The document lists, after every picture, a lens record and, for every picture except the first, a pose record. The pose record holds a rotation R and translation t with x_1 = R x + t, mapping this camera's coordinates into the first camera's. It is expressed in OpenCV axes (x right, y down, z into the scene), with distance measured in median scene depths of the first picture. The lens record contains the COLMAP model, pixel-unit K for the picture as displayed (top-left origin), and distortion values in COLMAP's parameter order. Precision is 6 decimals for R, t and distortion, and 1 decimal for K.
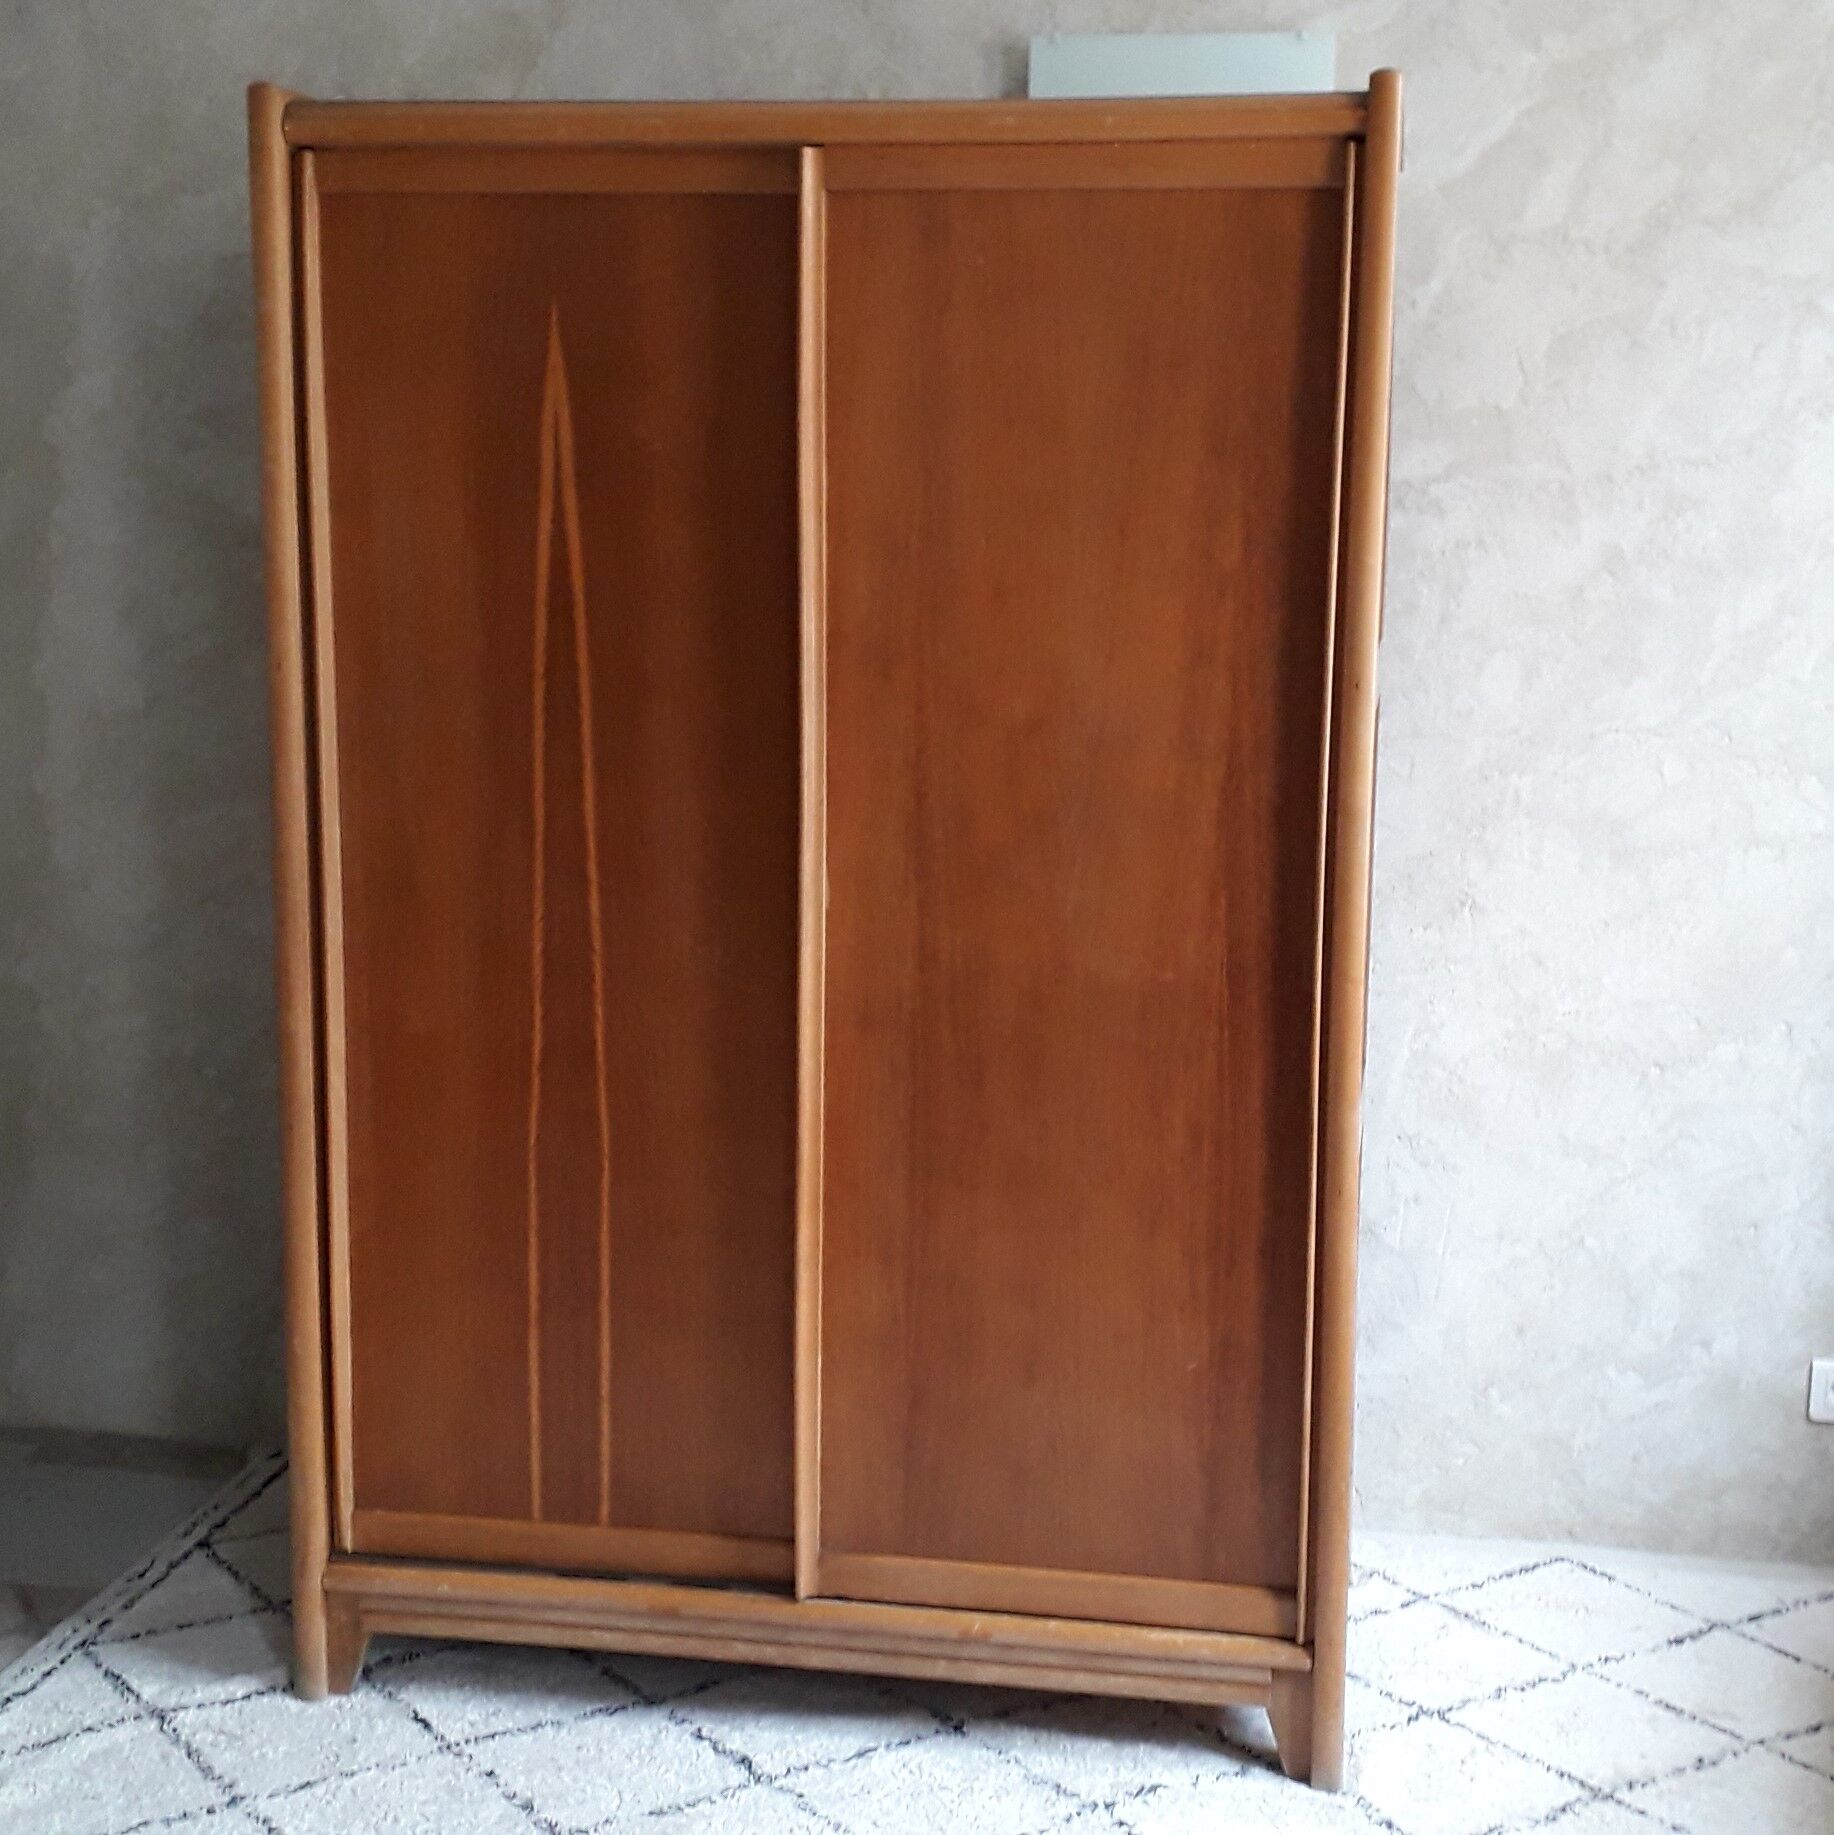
lens RADIAL K [[2610.0, 0, 975.3], [0, 2610.0, 919.4], [0, 0, 1]] dist [0.204761, -0.589123]
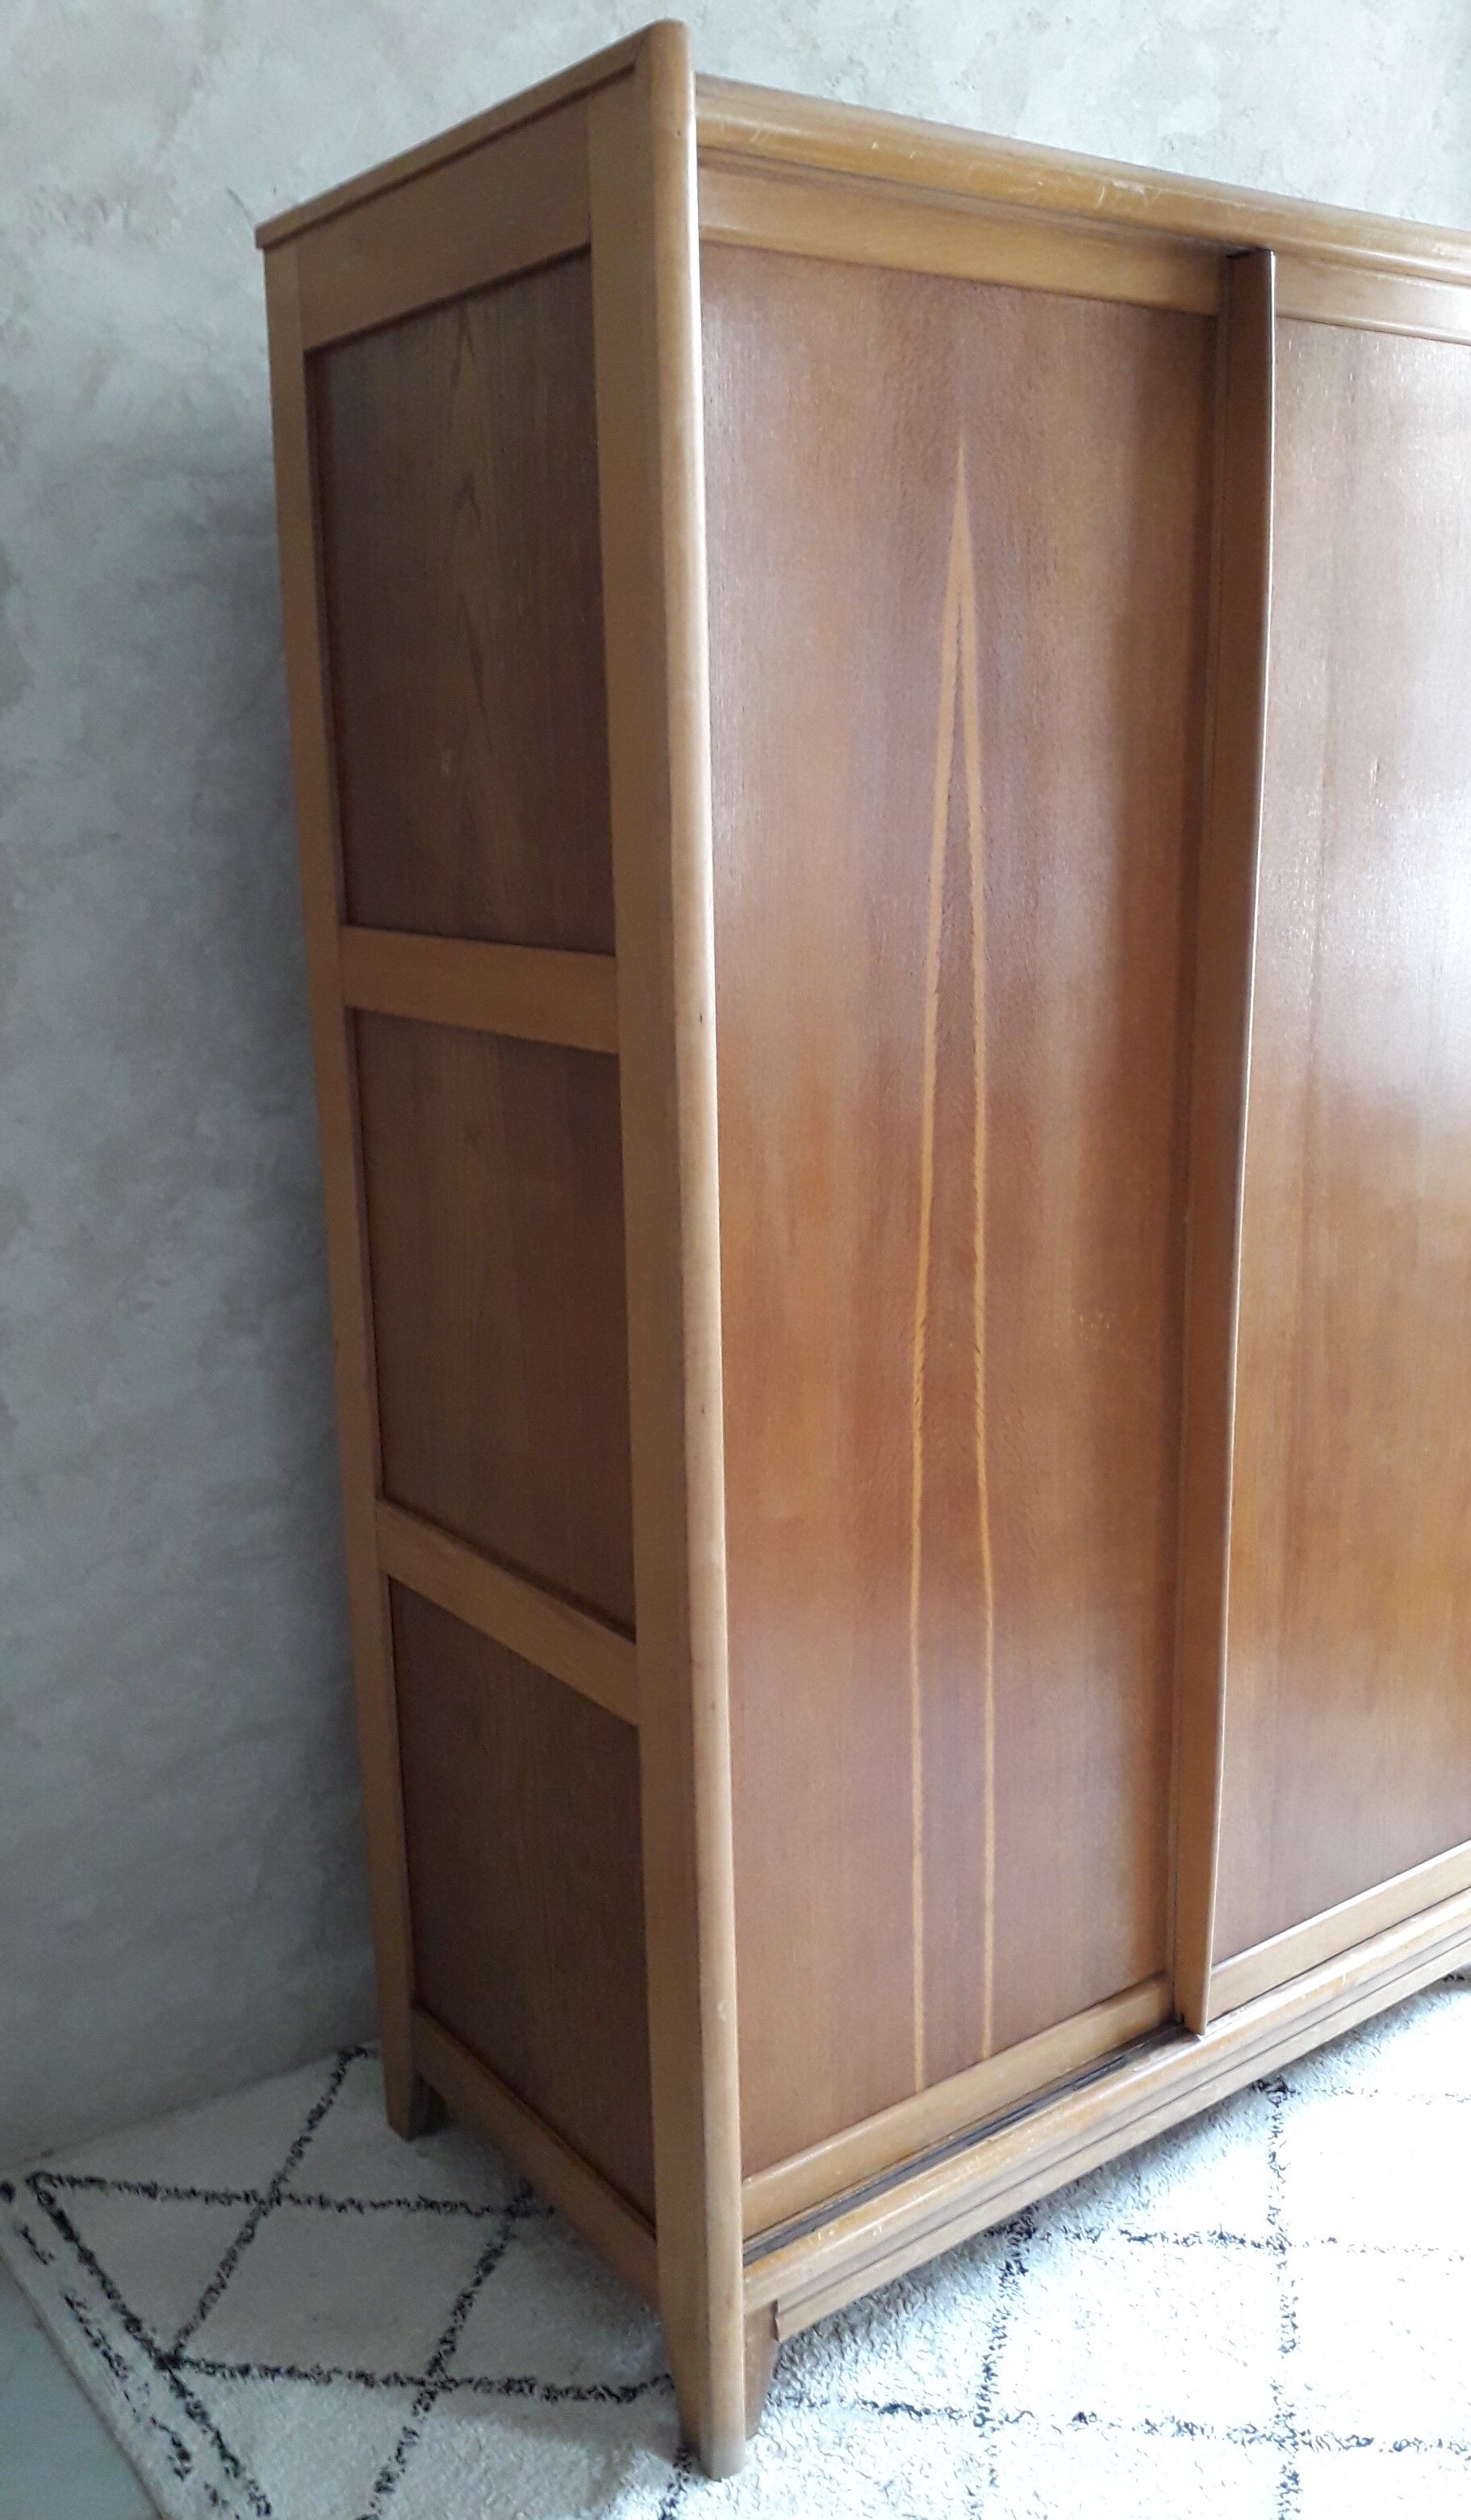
lens RADIAL K [[2073.3, 0, 733.8], [0, 2073.3, 1293.3], [0, 0, 1]] dist [0.122838, -0.218205]
pose [[0.697467, -0.198714, 0.688515, -0.592967], [0.140282, 0.980056, 0.140750, -0.096239], [-0.702753, -0.001583, 0.711433, 0.618667]]
